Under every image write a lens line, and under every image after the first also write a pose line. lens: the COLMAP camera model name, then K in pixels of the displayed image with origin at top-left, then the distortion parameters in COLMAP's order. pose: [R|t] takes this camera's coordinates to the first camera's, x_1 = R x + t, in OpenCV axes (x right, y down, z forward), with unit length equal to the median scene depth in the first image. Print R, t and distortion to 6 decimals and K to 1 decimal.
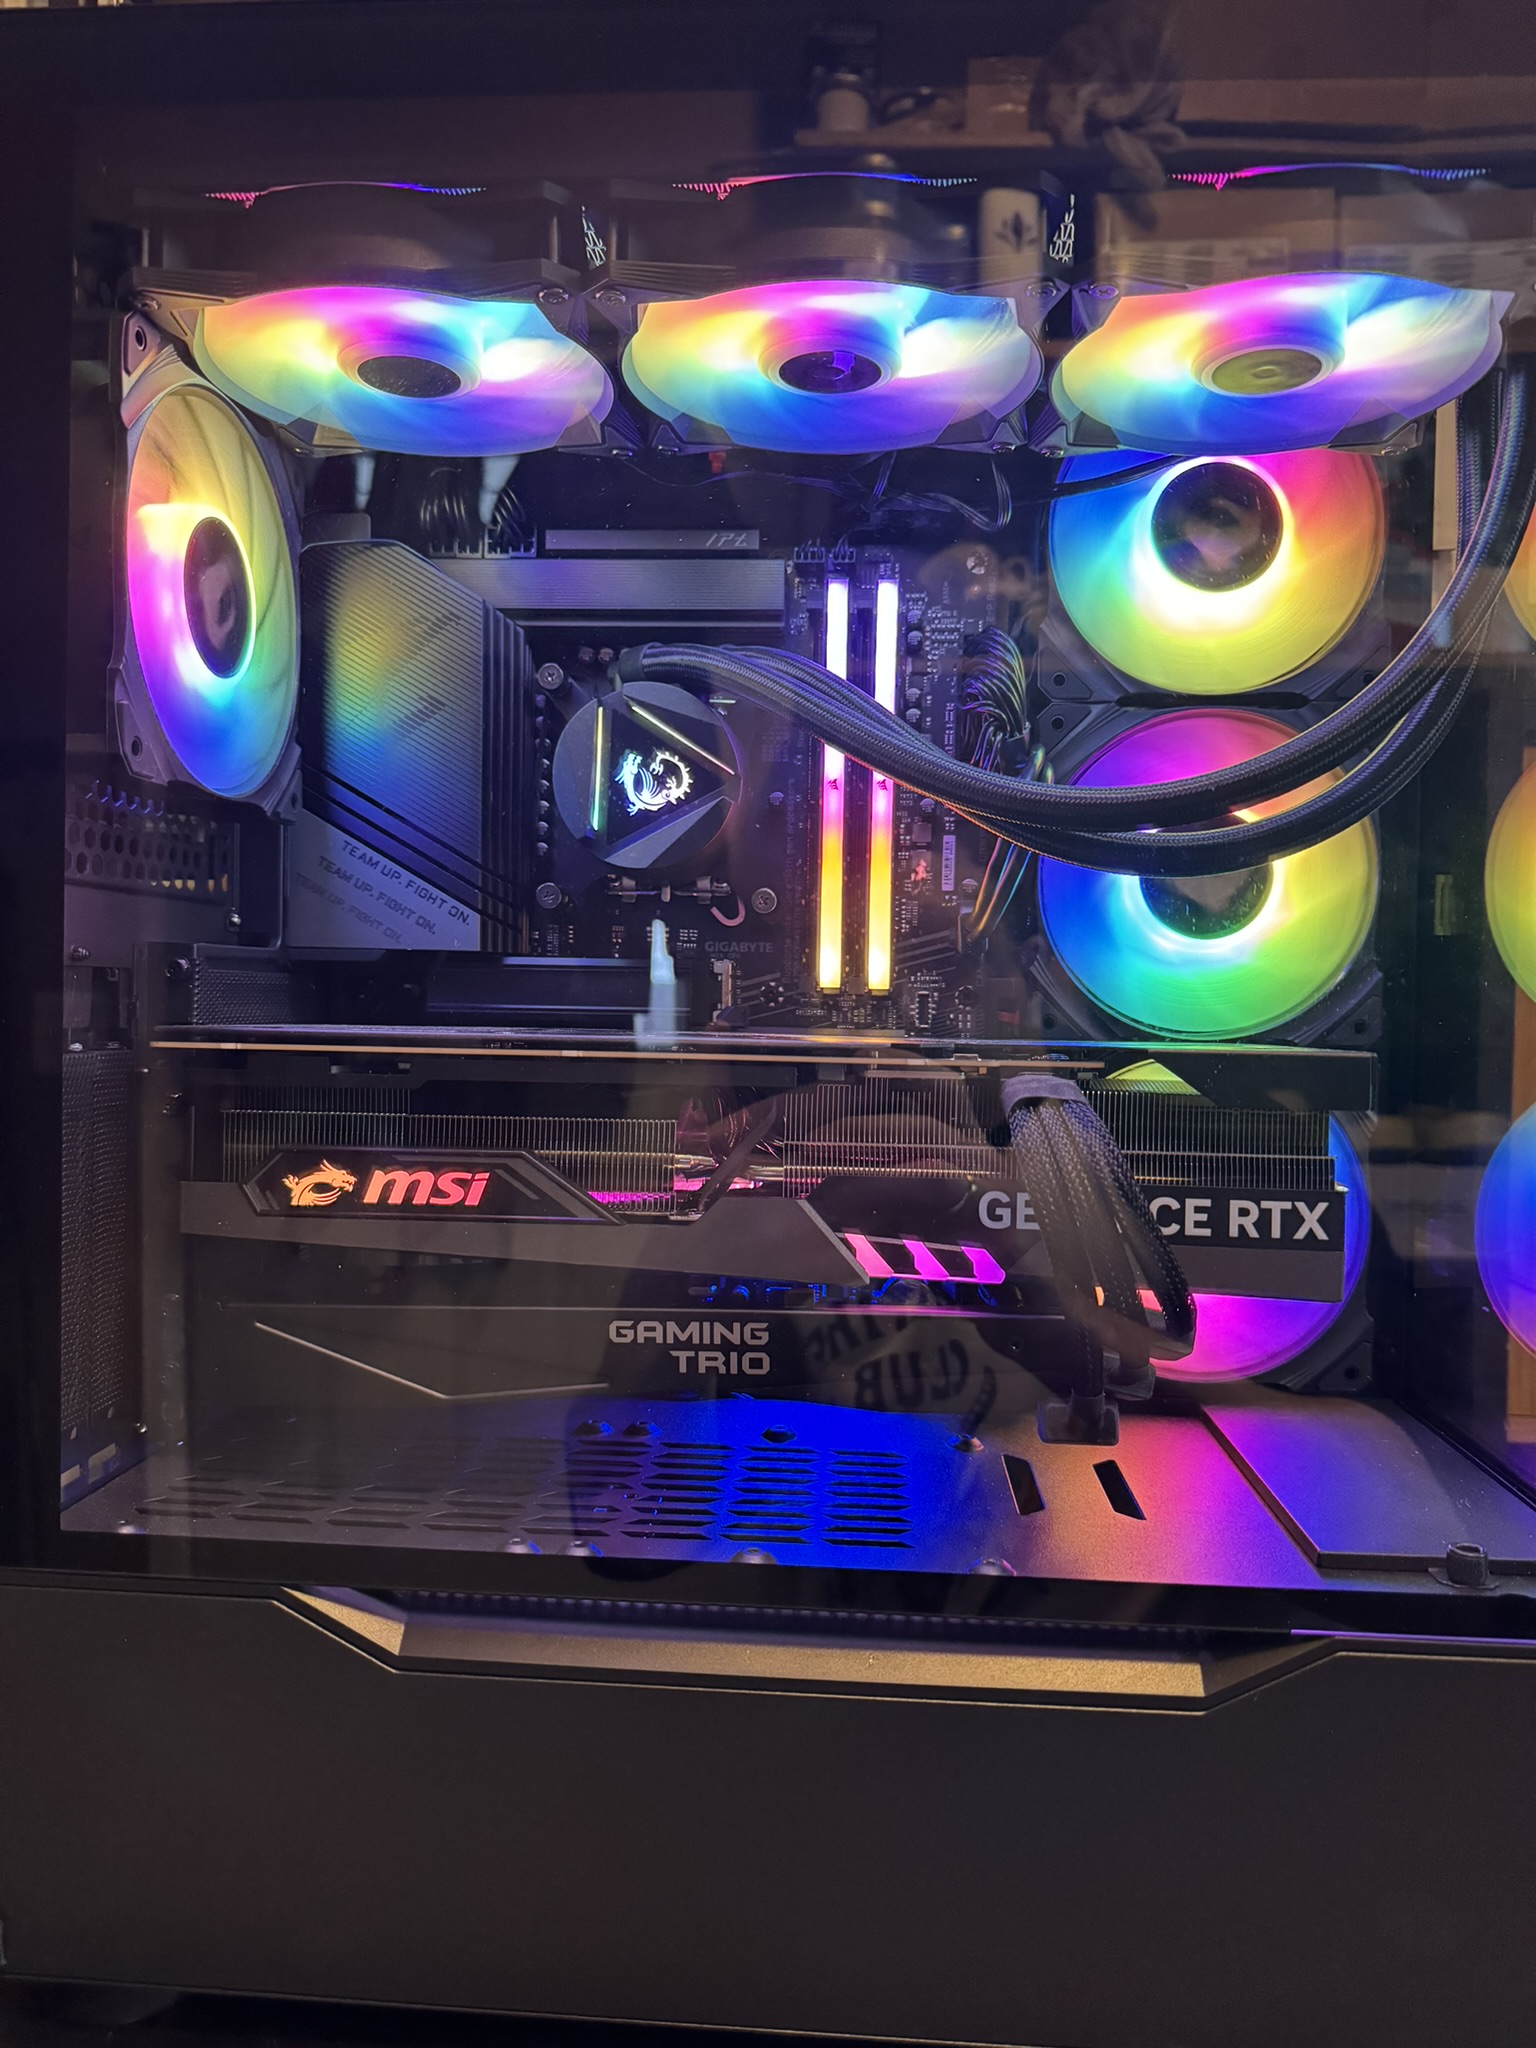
lens RADIAL K [[1447.5, 0, 765.2], [0, 1447.5, 1021.7], [0, 0, 1]] dist [0.063919, -0.008743]
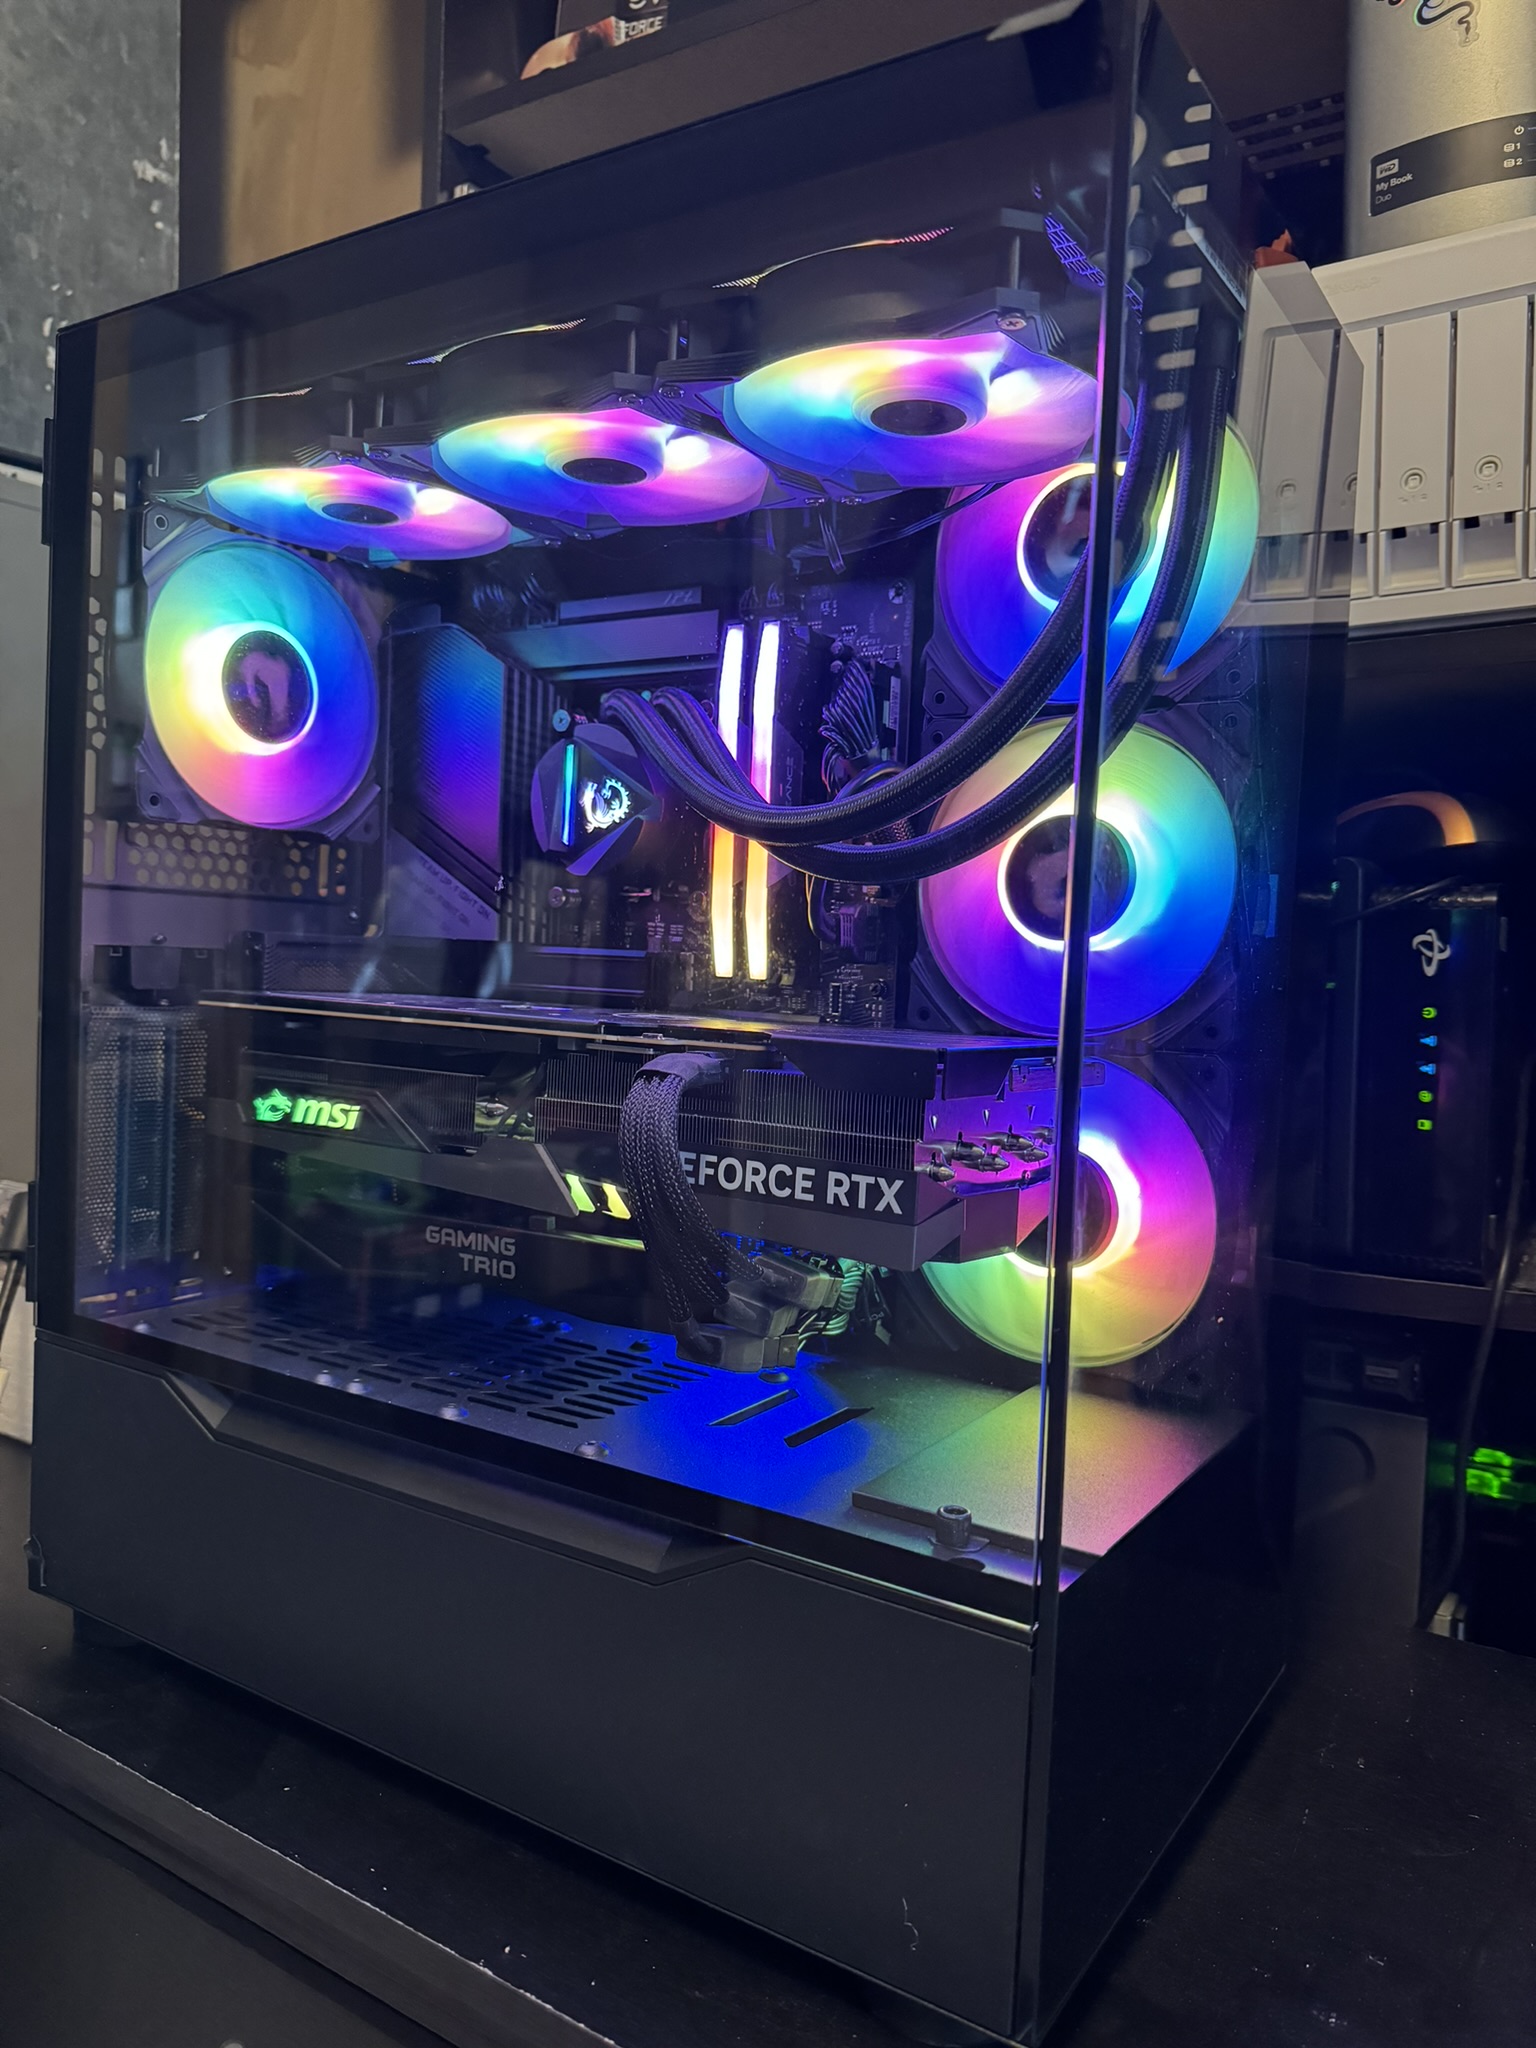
lens RADIAL K [[1447.5, 0, 764.0], [0, 1447.5, 1019.6], [0, 0, 1]] dist [0.063919, -0.008743]
pose [[0.881230, 0.039143, -0.471065, 0.769602], [-0.036250, 0.999227, 0.015218, -0.010010], [0.471296, 0.003666, 0.881967, -0.013656]]
